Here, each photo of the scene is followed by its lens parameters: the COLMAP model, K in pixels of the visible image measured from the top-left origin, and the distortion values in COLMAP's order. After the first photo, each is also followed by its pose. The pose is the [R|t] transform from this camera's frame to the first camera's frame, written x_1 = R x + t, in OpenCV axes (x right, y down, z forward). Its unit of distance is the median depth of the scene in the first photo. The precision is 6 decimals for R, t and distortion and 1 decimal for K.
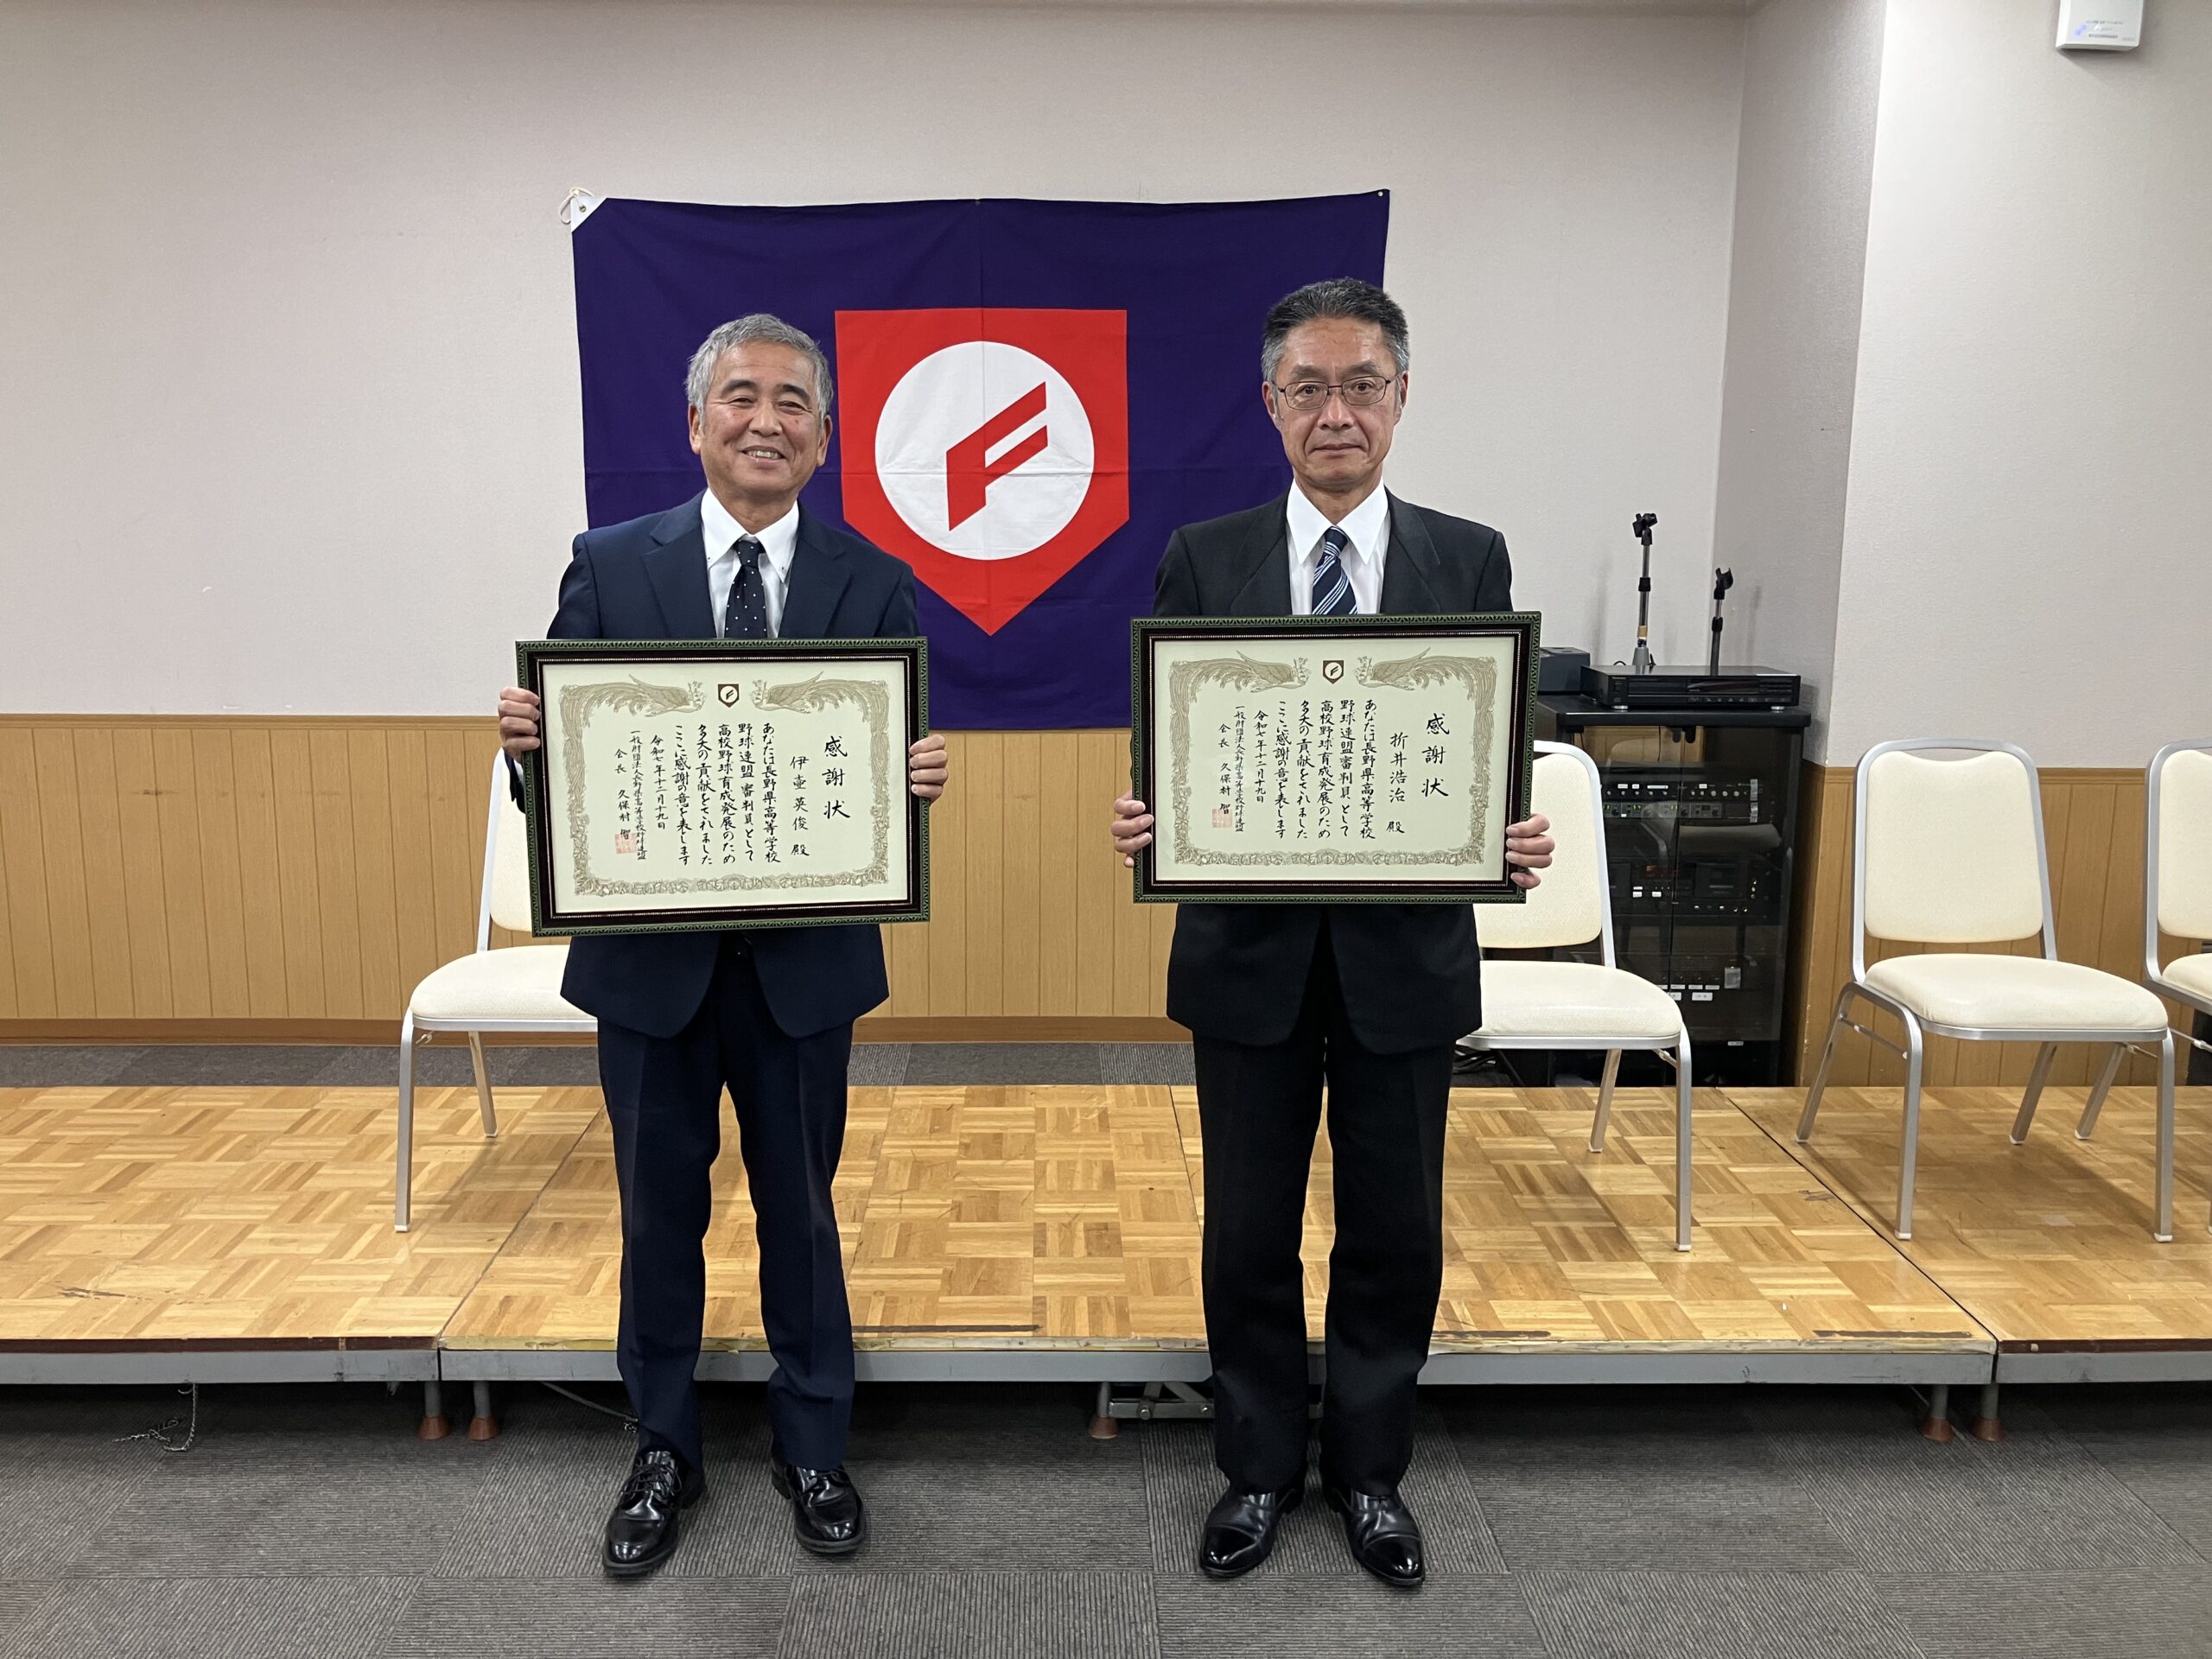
lens RADIAL K [[2035.9, 0, 1100.7], [0, 2035.9, 824.0], [0, 0, 1]] dist [-0.002387, 0.013355]
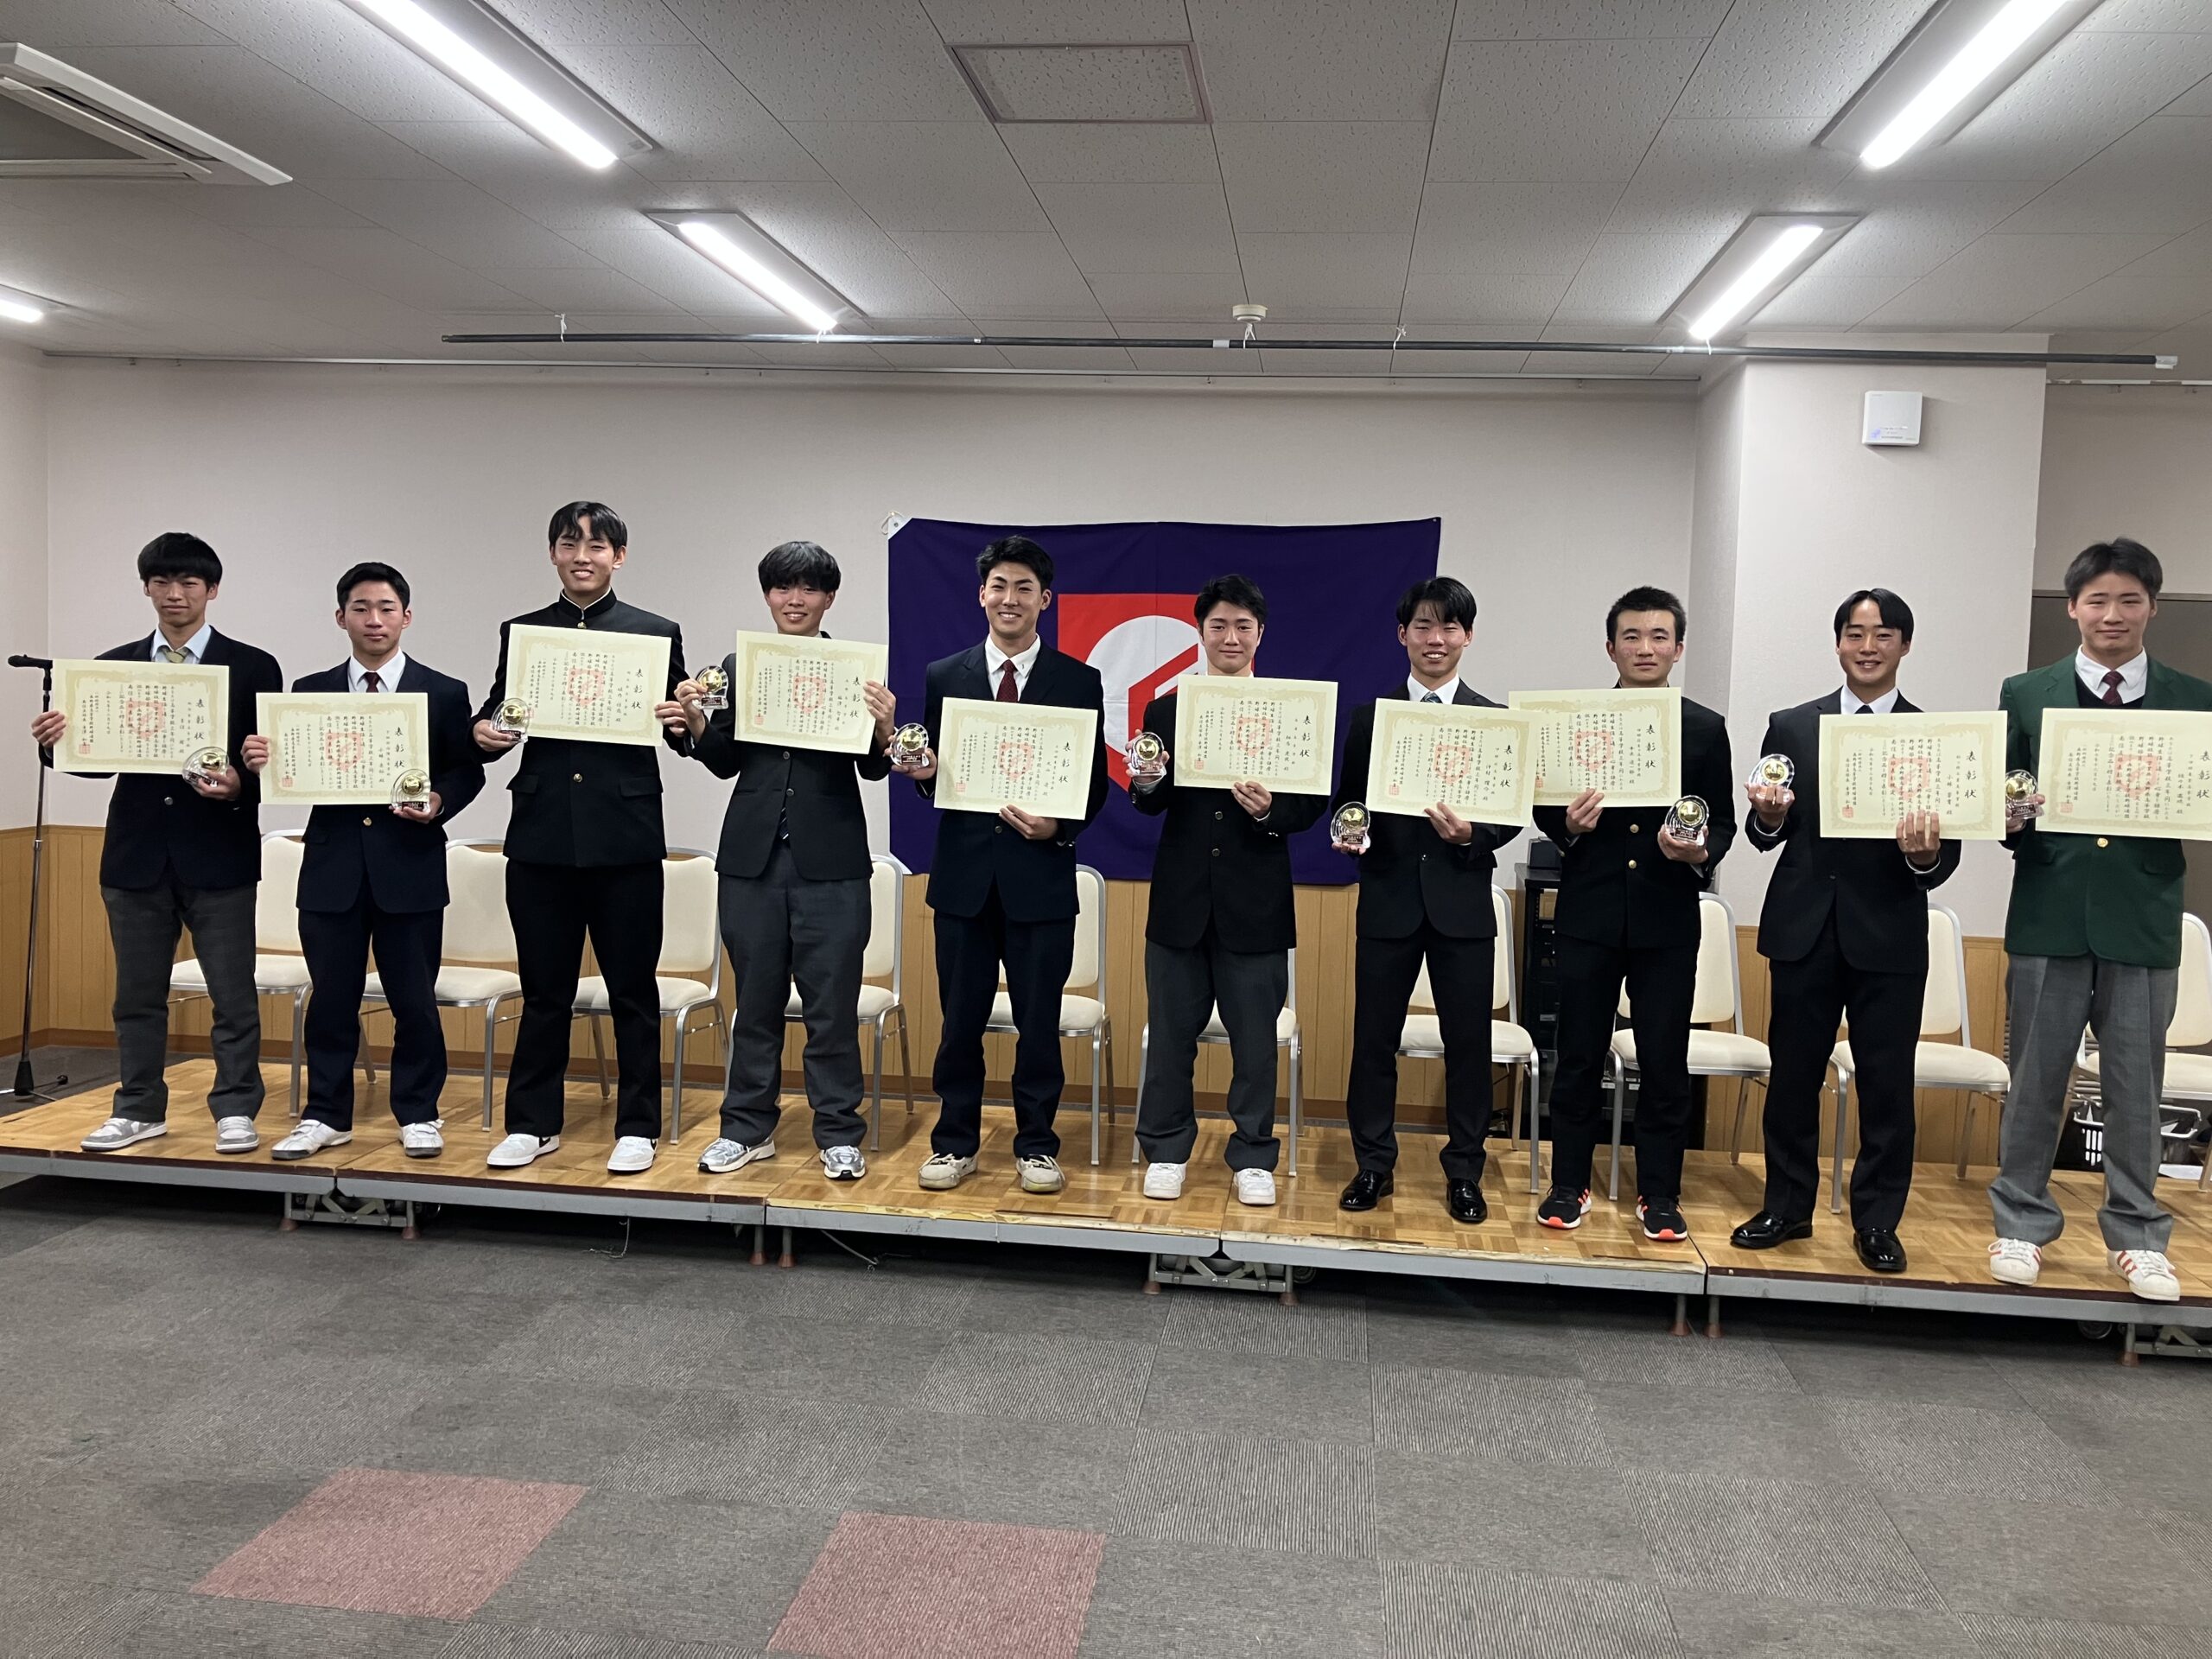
lens RADIAL K [[2035.9, 0, 1105.0], [0, 2035.9, 830.7], [0, 0, 1]] dist [-0.002387, 0.013355]
pose [[0.988276, 0.035631, -0.148460, 0.196706], [-0.049926, 0.994348, -0.093698, 0.086924], [0.144282, 0.100011, 0.984470, -0.663997]]
